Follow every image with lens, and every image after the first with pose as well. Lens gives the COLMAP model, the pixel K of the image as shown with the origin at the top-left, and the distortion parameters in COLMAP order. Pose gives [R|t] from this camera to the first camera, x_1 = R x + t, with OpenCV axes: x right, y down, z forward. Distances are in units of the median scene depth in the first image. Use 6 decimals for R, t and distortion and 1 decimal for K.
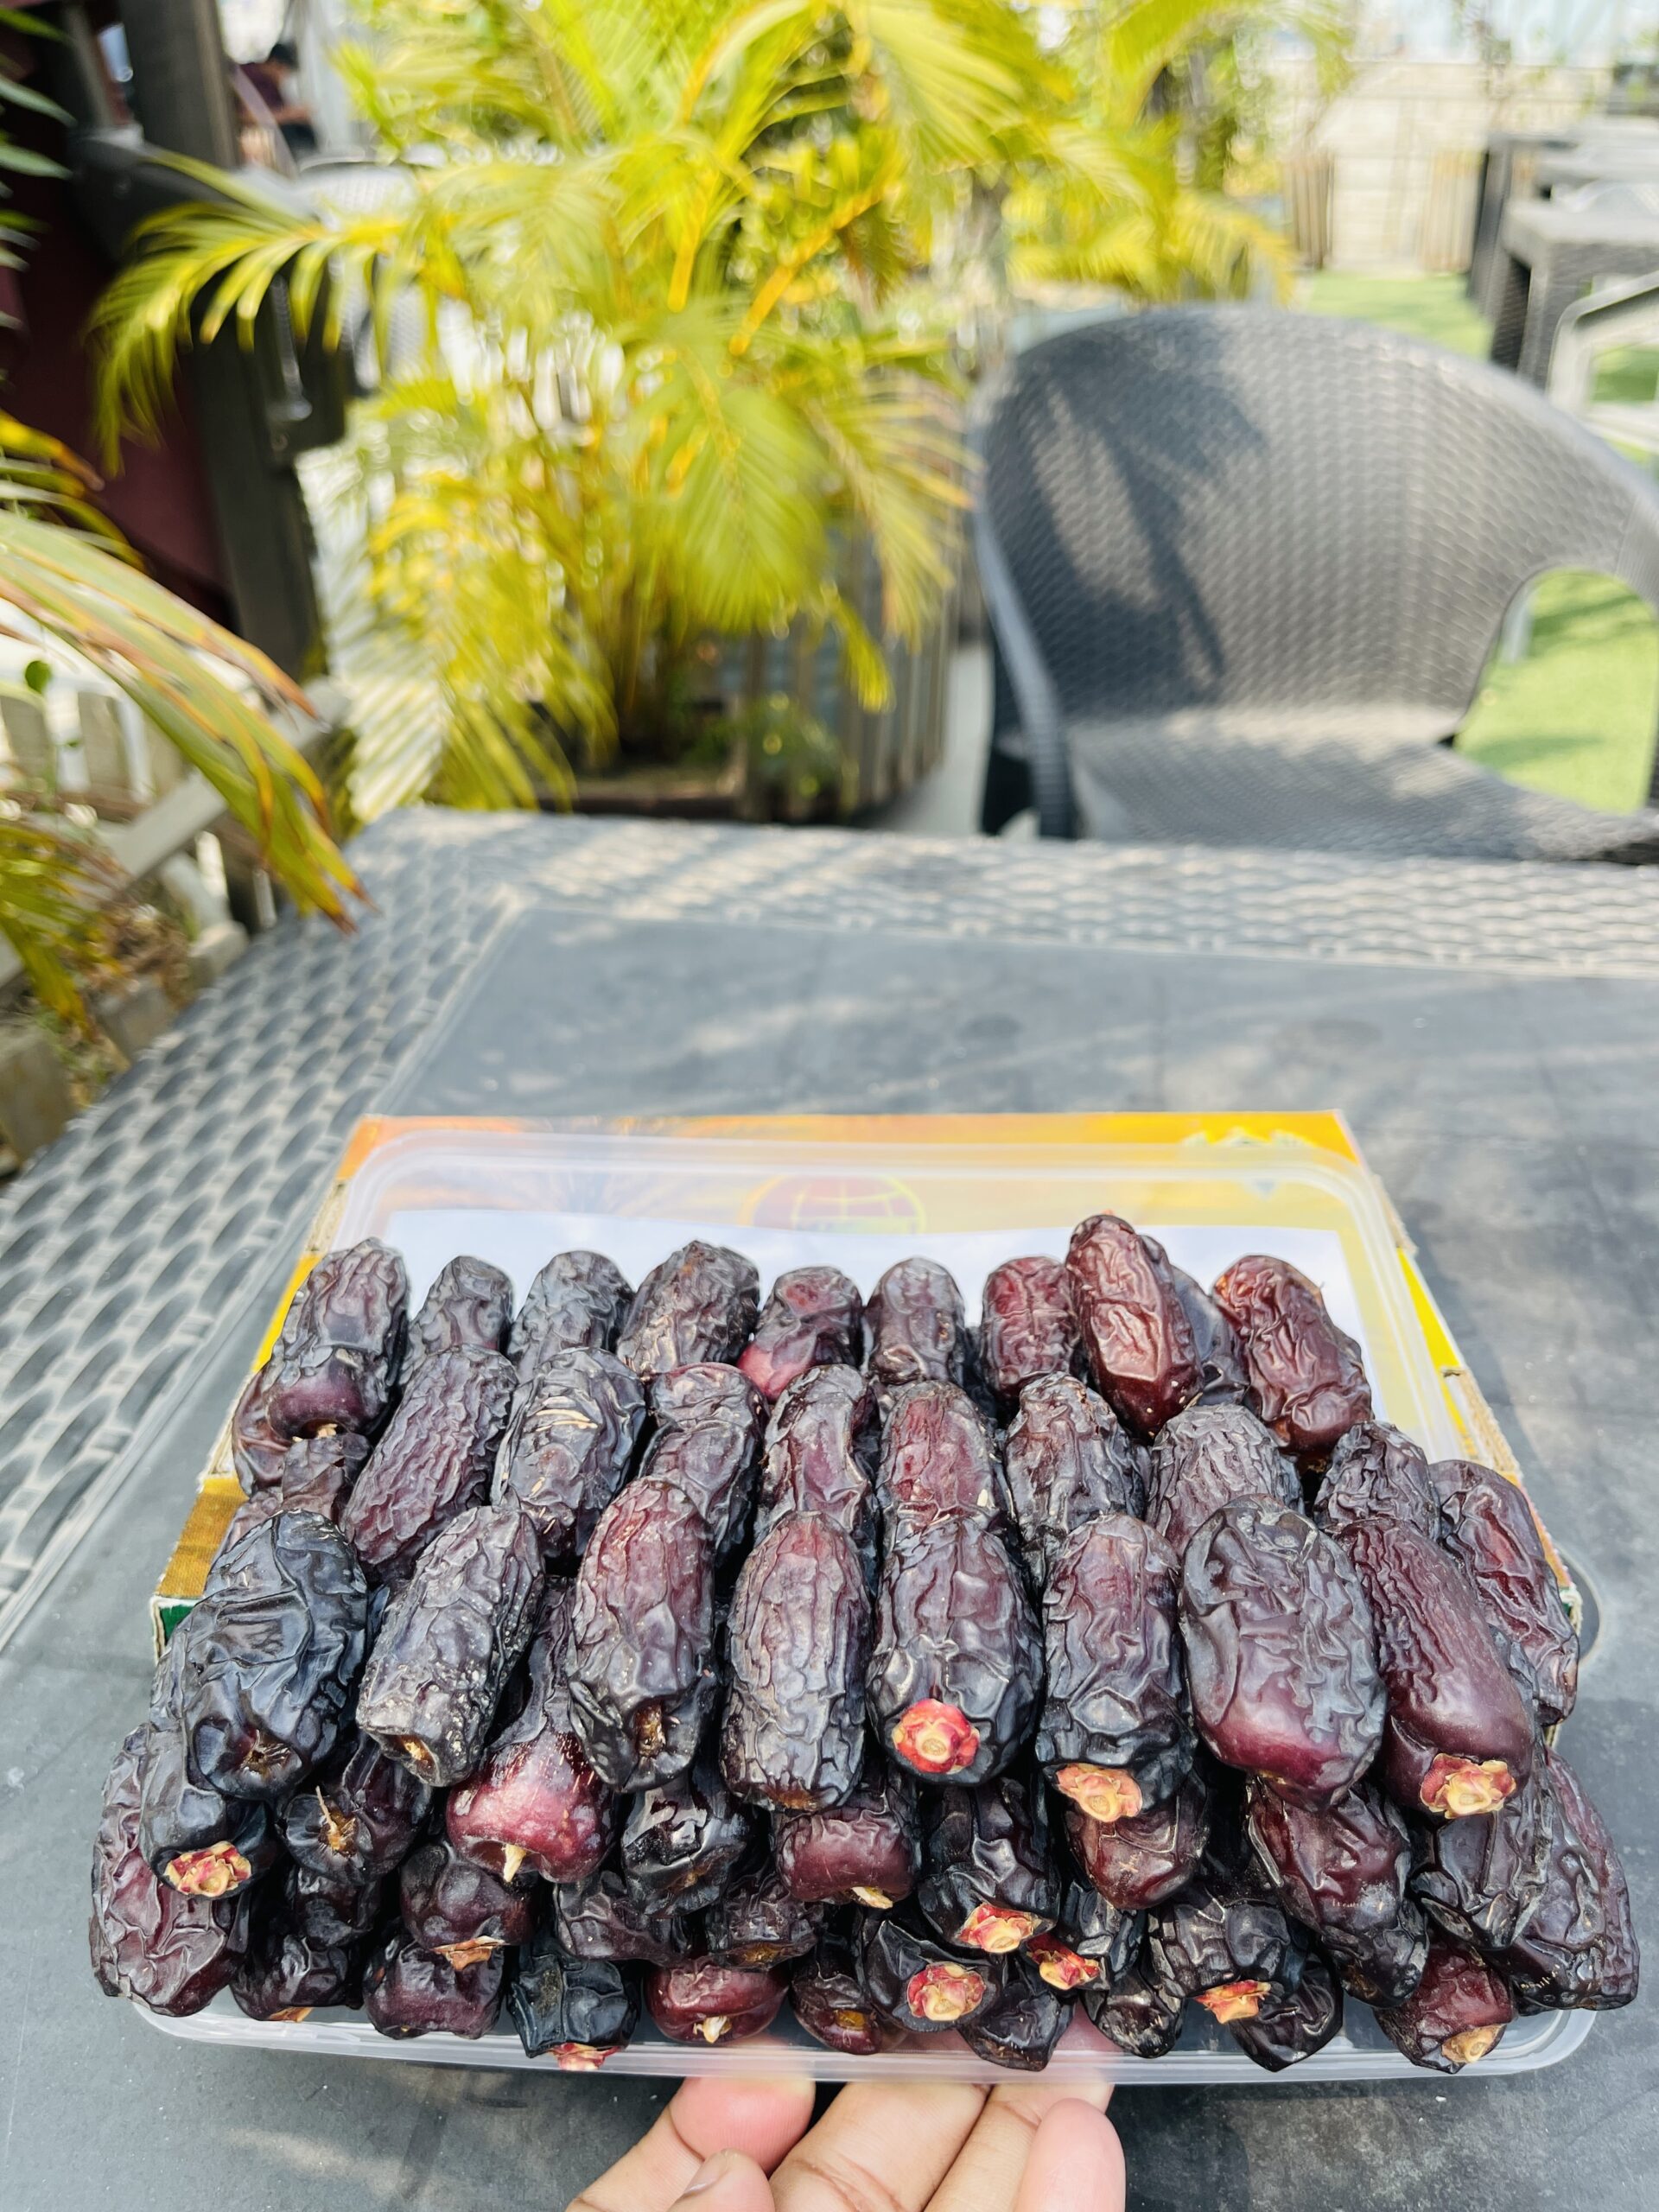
lens RADIAL K [[1671.2, 0, 829.5], [0, 1671.2, 1106.0], [0, 0, 1]] dist [0.042406, -0.076301]
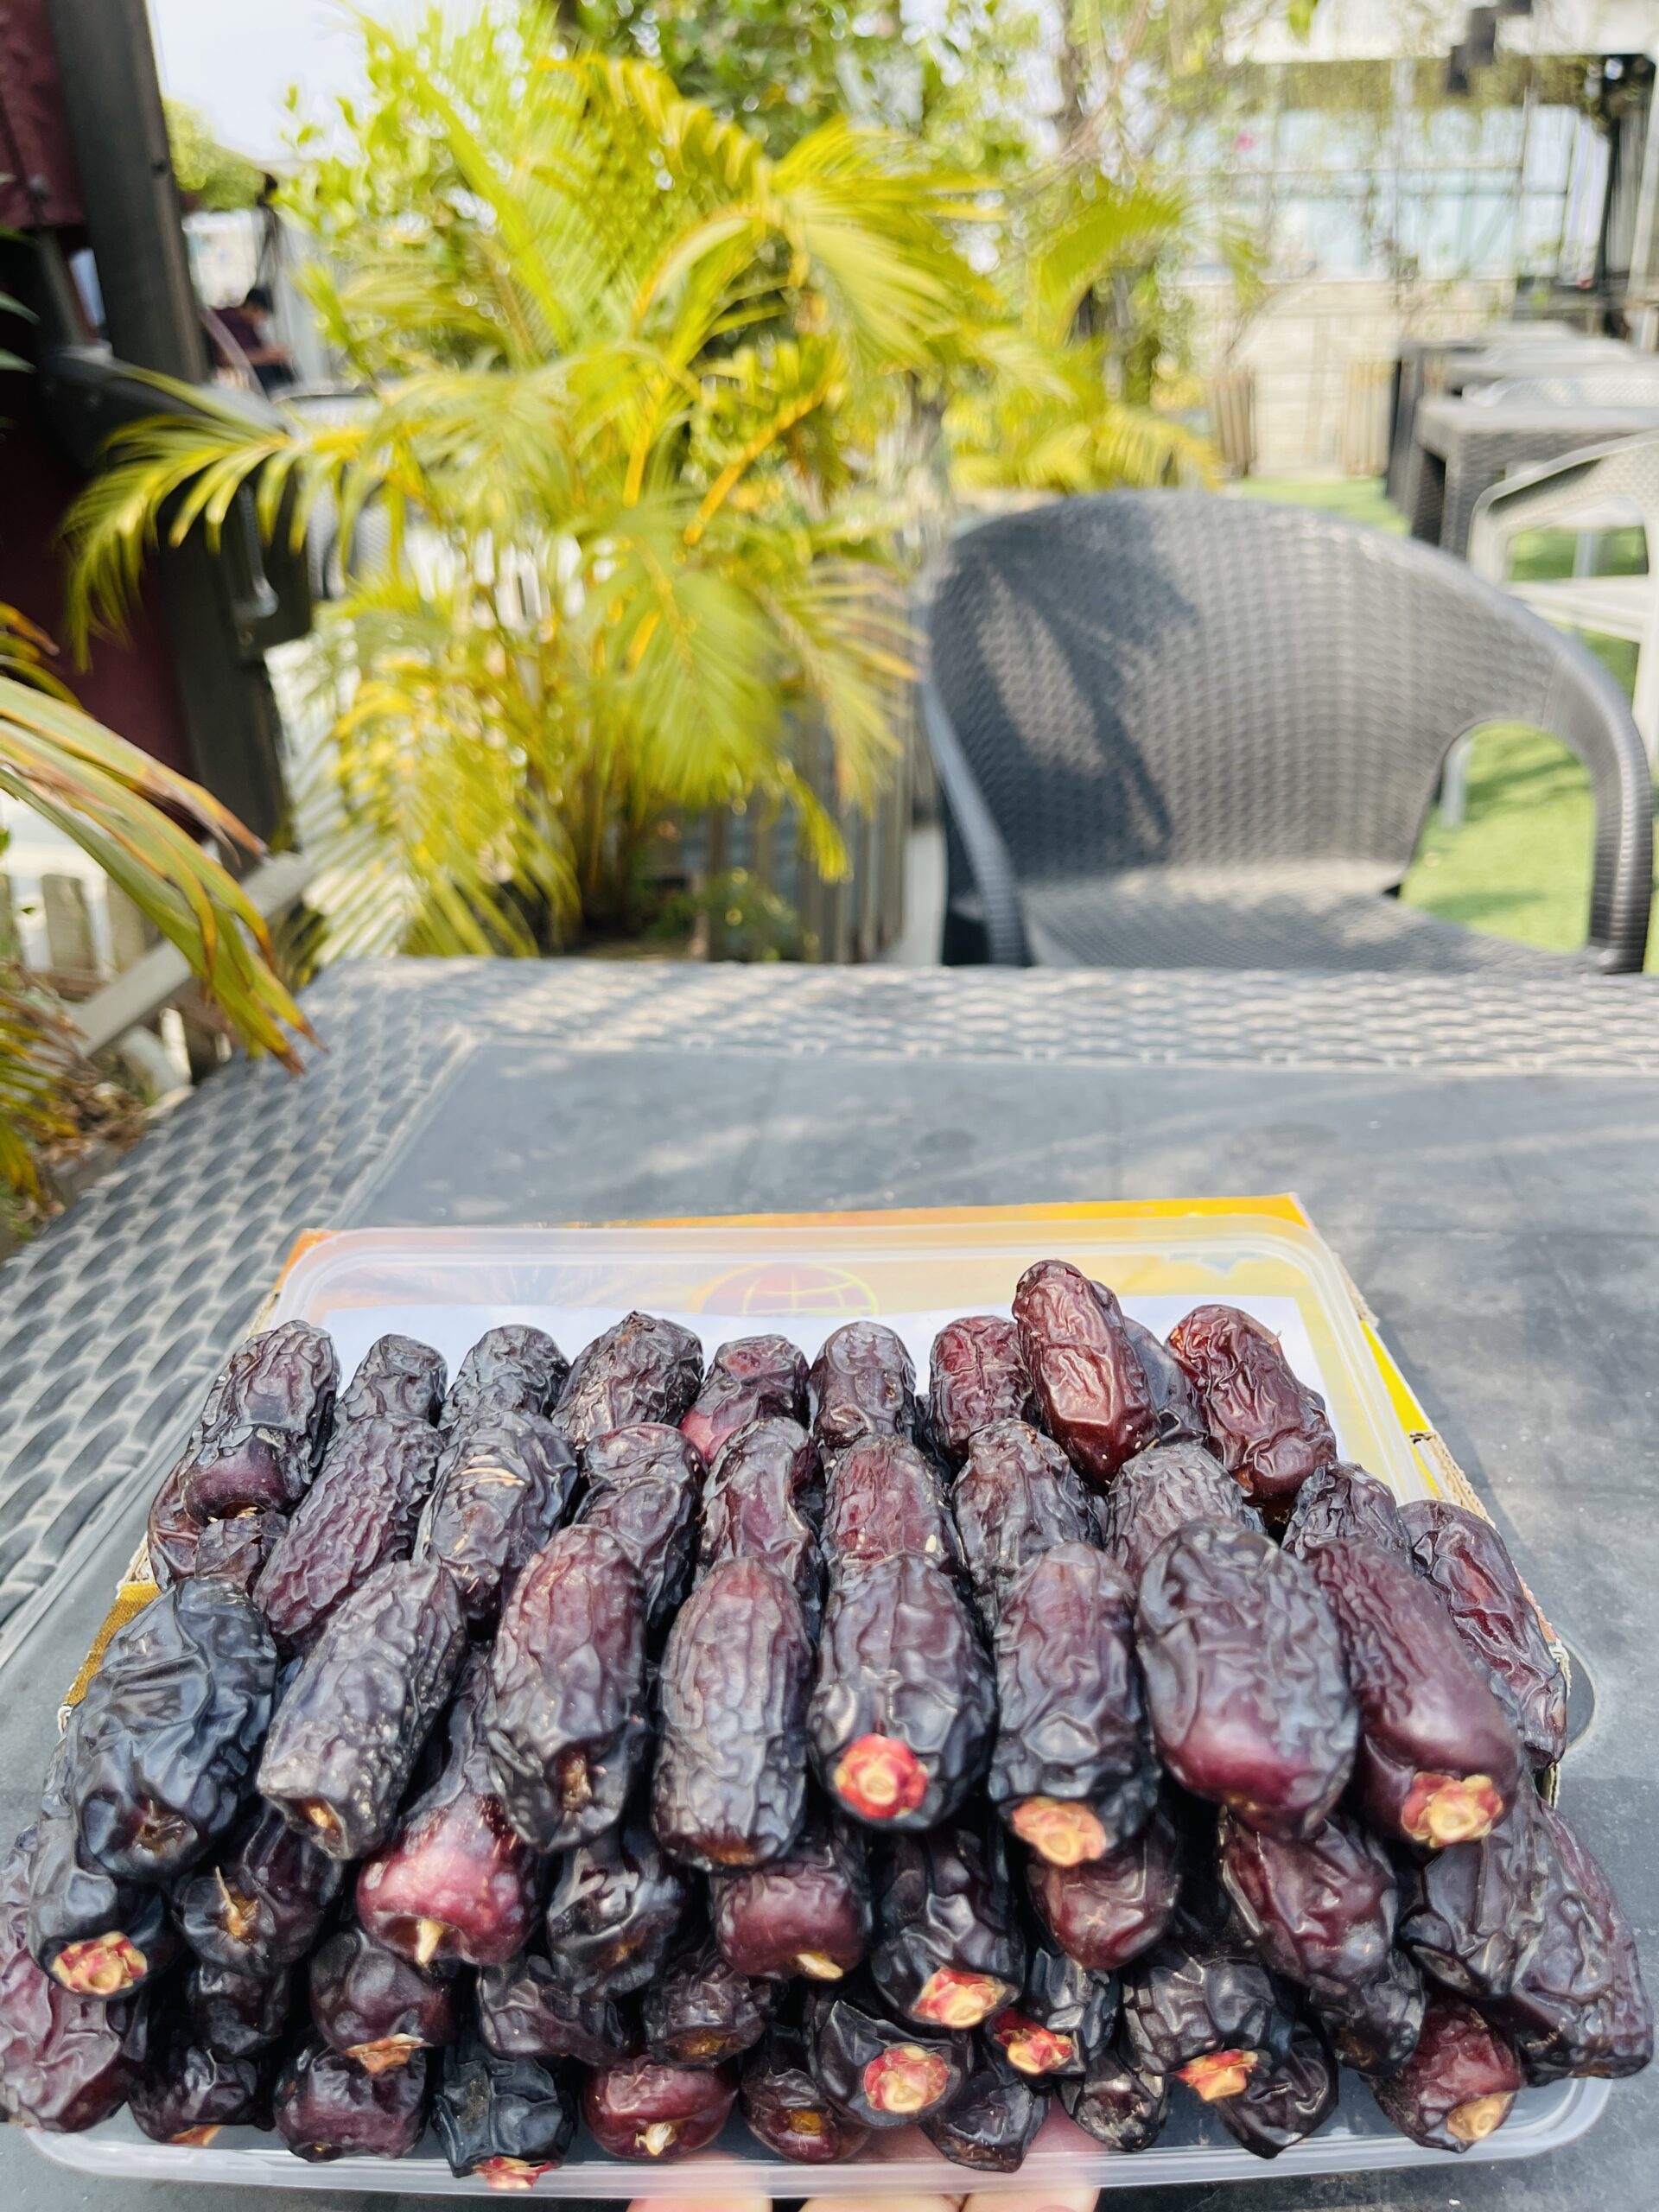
lens RADIAL K [[1671.2, 0, 829.5], [0, 1671.2, 1106.0], [0, 0, 1]] dist [0.042406, -0.076301]
pose [[0.999418, -0.029320, 0.017434, 0.026060], [0.031061, 0.993470, -0.109782, 0.095458], [-0.014101, 0.110259, 0.993803, 0.029791]]
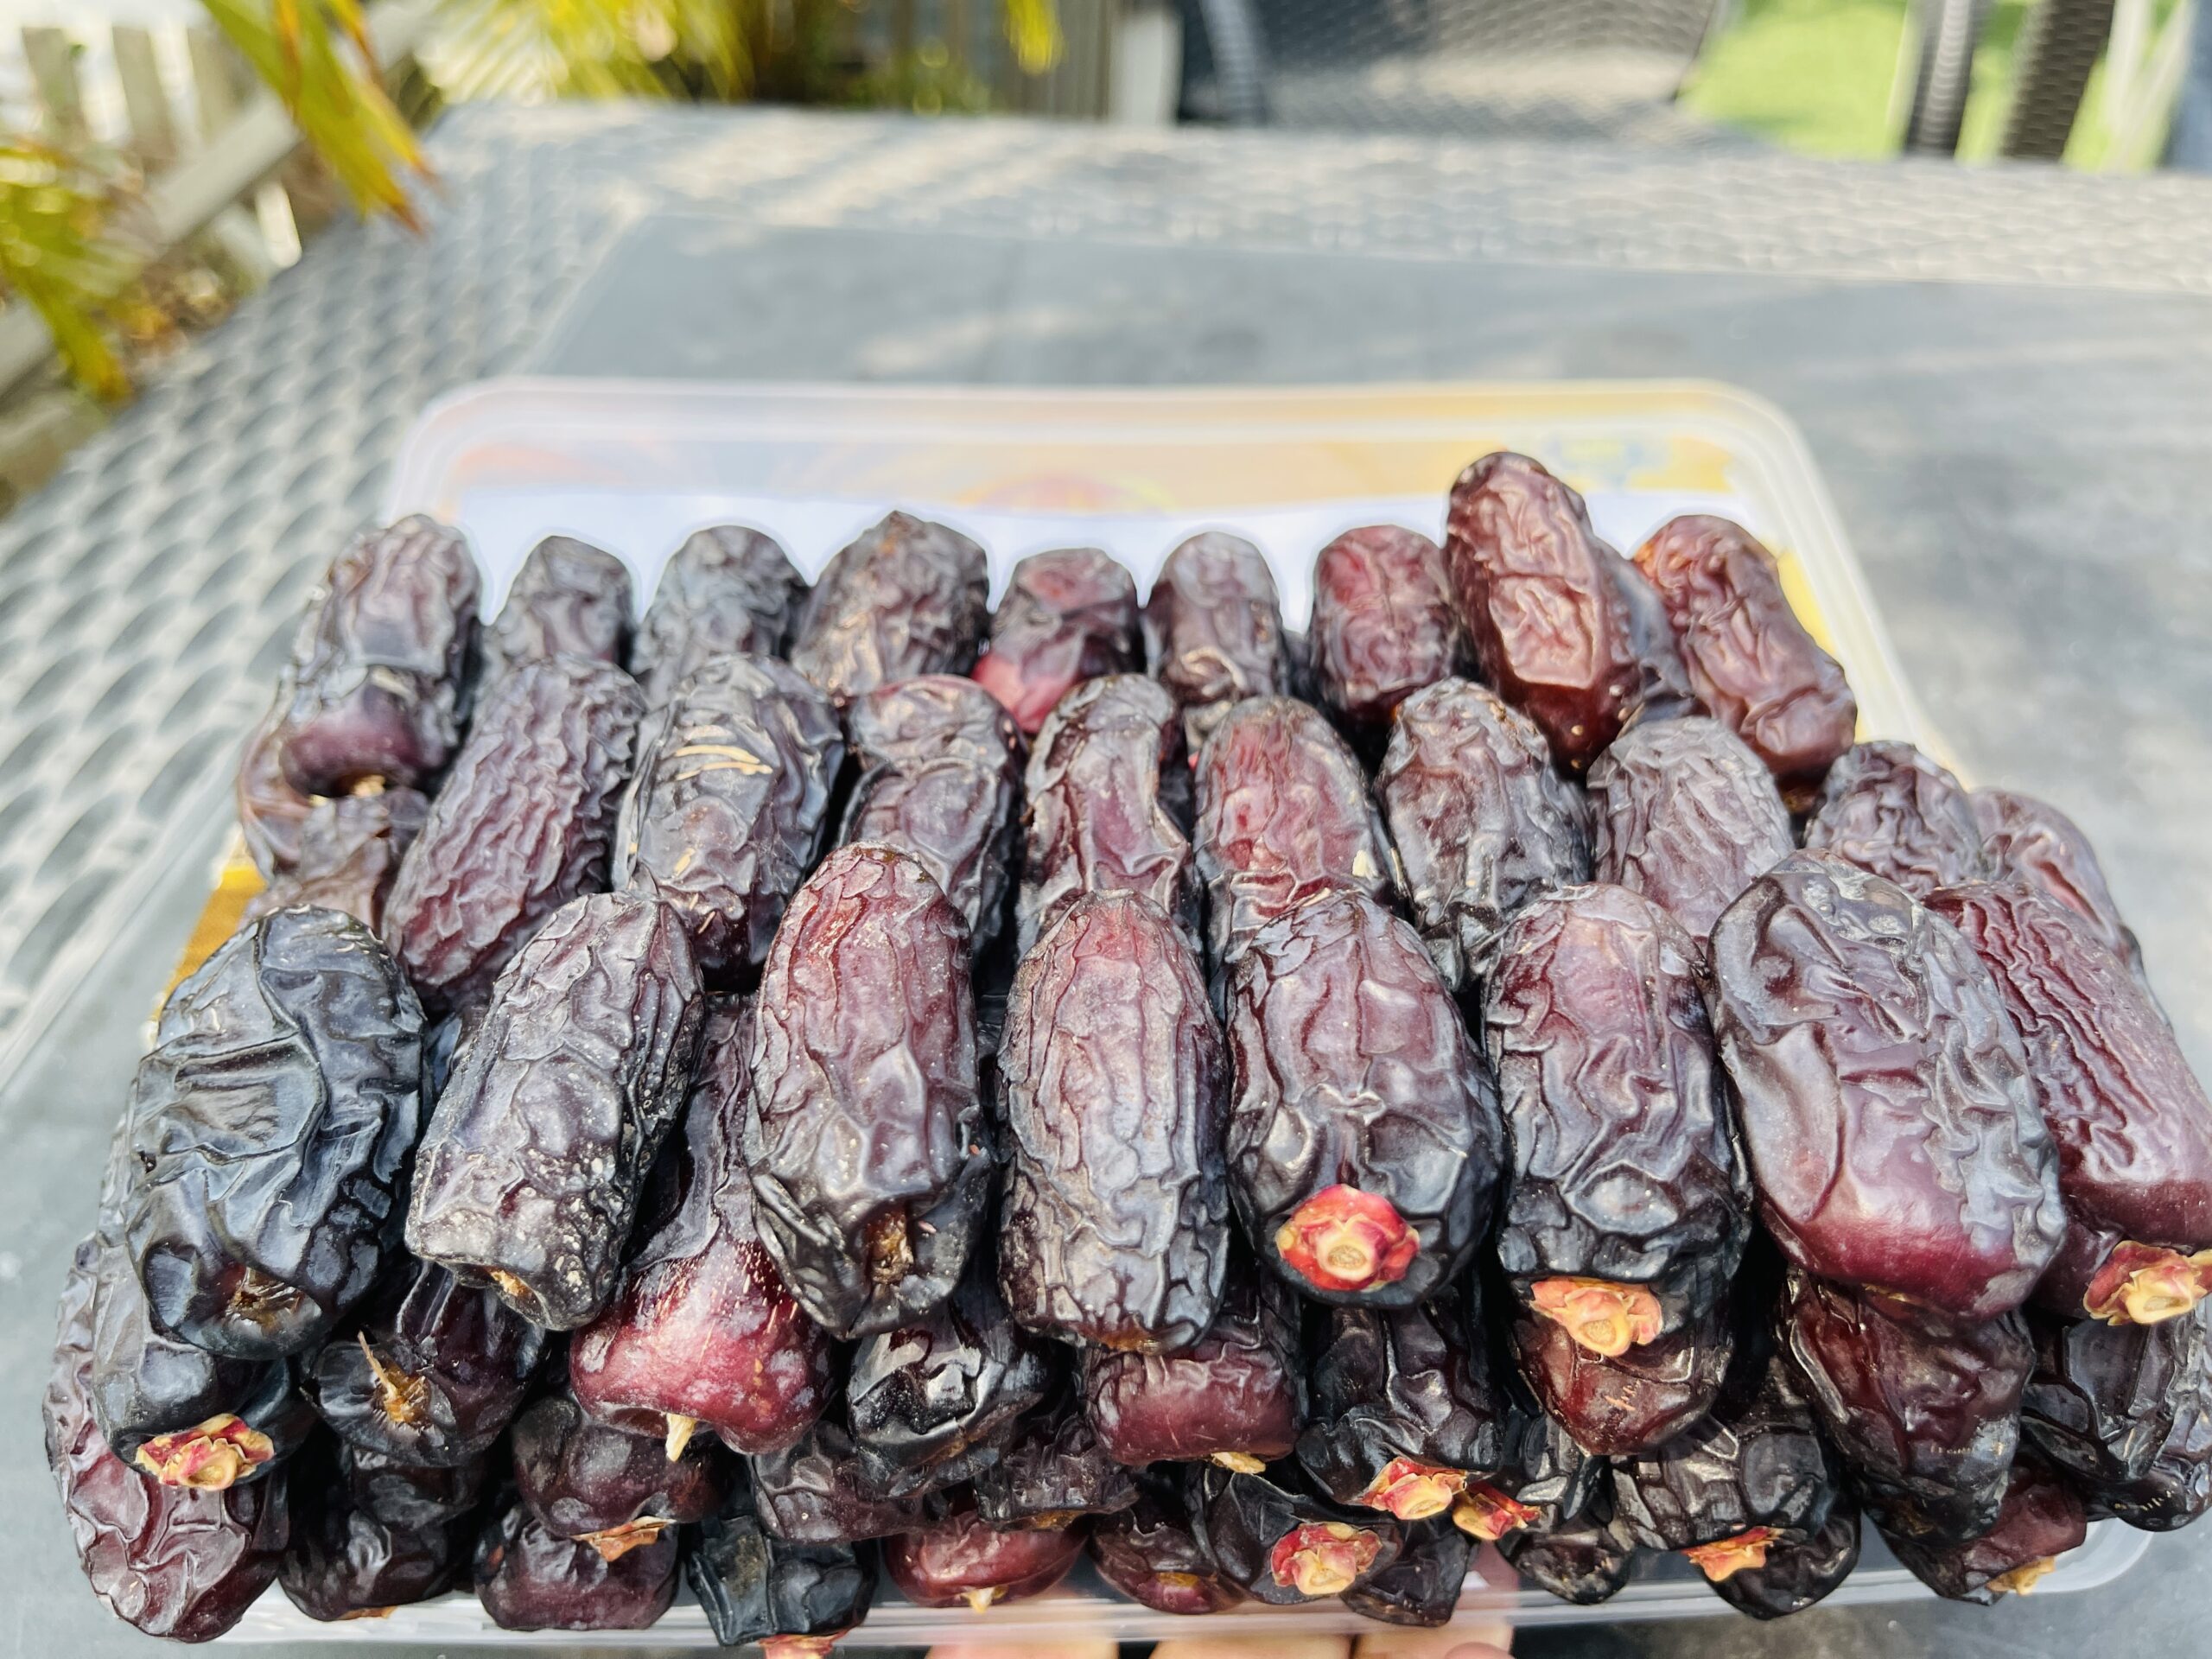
lens RADIAL K [[1671.2, 0, 1091.5], [0, 1671.2, 845.4], [0, 0, 1]] dist [0.042406, -0.076301]
pose [[0.997969, -0.023964, 0.059026, -0.058247], [0.009995, 0.973975, 0.226437, 0.079805], [-0.062917, -0.225387, 0.972236, 0.382243]]
